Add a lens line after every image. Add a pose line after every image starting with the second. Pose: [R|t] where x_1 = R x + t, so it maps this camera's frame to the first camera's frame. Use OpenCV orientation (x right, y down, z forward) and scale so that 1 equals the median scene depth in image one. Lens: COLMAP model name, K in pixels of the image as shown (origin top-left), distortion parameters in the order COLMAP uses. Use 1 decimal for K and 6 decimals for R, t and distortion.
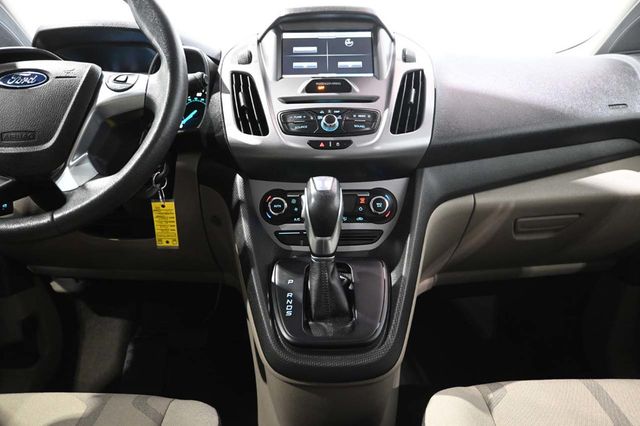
lens RADIAL K [[432.9, 0, 320.0], [0, 432.9, 213.0], [0, 0, 1]] dist [-0.003961, -0.001828]
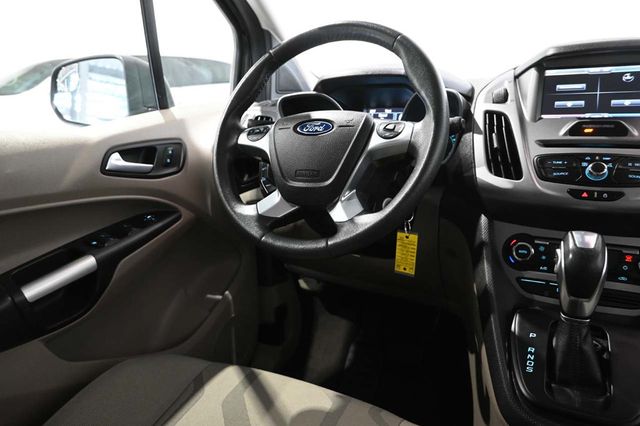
lens RADIAL K [[432.9, 0, 320.0], [0, 432.9, 213.0], [0, 0, 1]] dist [-0.003961, -0.001828]
pose [[0.885995, 0.098800, -0.453047, -0.073001], [-0.104421, 0.994453, 0.012660, -0.069567], [0.451784, 0.036091, 0.891397, -0.076414]]
